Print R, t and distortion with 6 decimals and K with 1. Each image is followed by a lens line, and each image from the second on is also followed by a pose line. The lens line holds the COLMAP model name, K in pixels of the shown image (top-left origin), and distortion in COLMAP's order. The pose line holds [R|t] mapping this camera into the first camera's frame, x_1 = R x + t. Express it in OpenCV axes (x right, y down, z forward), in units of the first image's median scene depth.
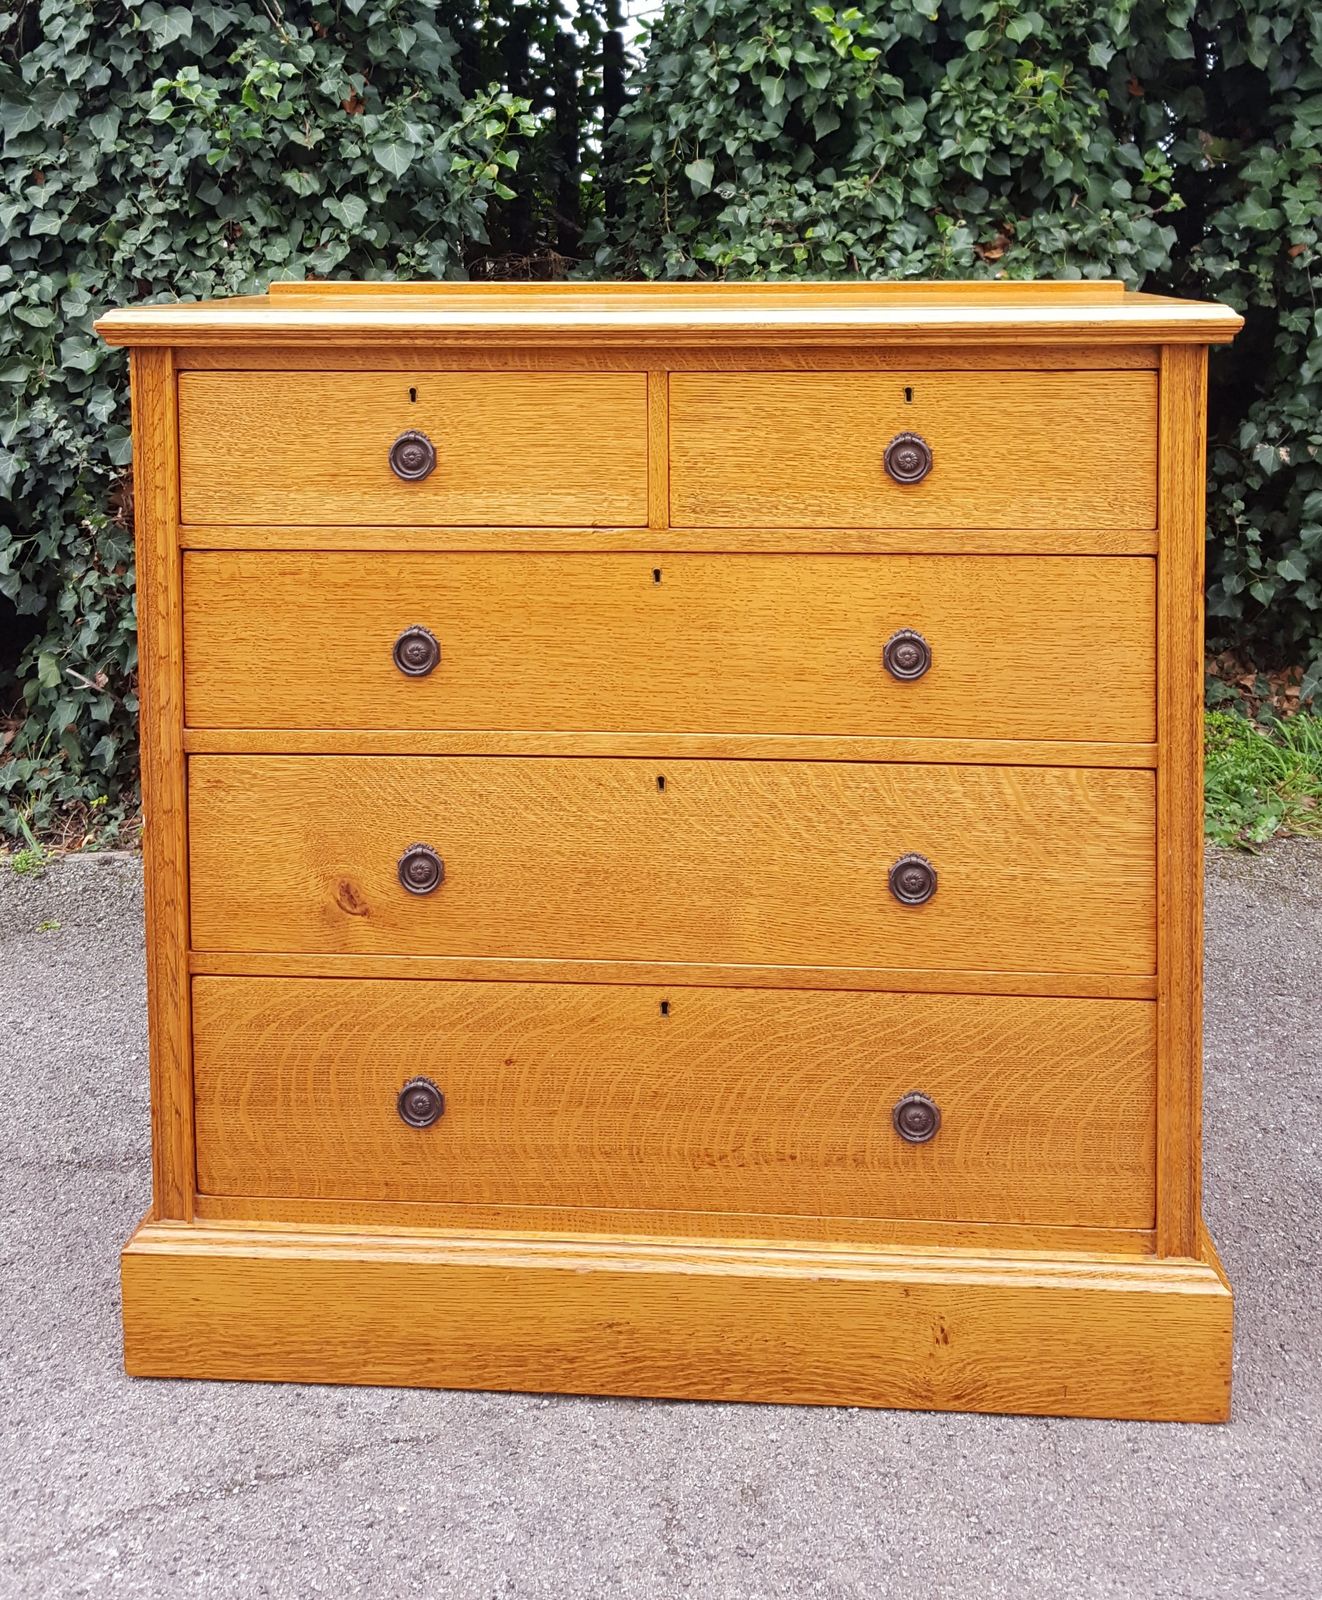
lens RADIAL K [[1859.3, 0, 655.7], [0, 1859.3, 359.4], [0, 0, 1]] dist [0.146153, 0.000000]
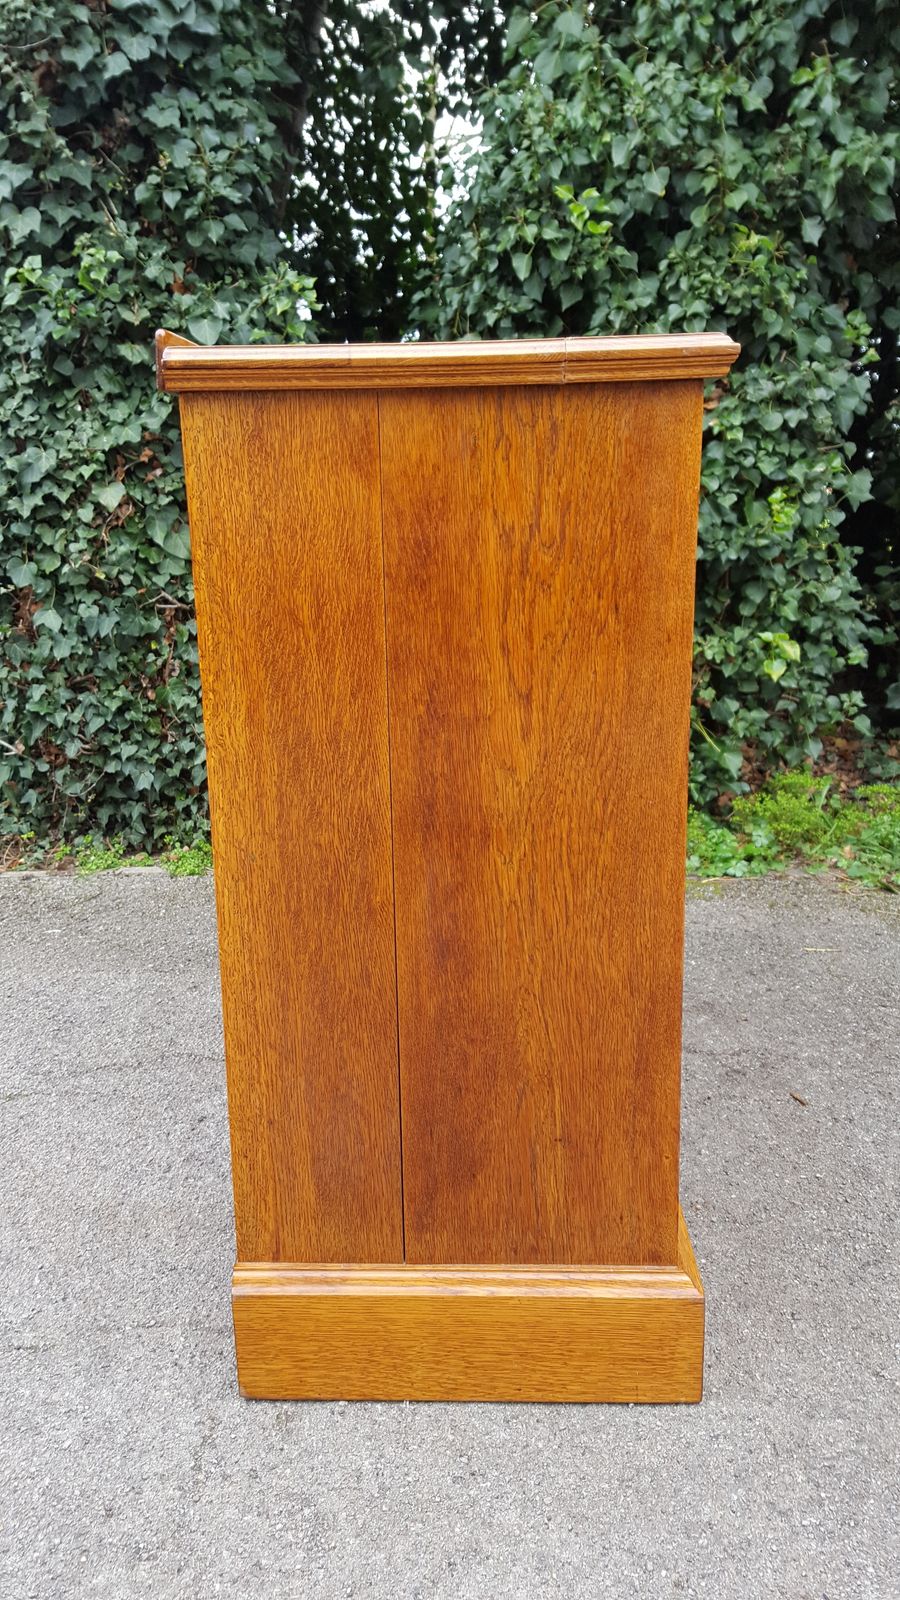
lens RADIAL K [[1230.2, 0, 432.9], [0, 1230.2, 781.0], [0, 0, 1]] dist [0.074533, -0.117106]
pose [[0.991120, 0.012829, -0.132347, 0.115674], [0.009953, 0.985384, 0.170056, 0.044311], [0.132595, -0.169863, 0.976507, 0.168752]]
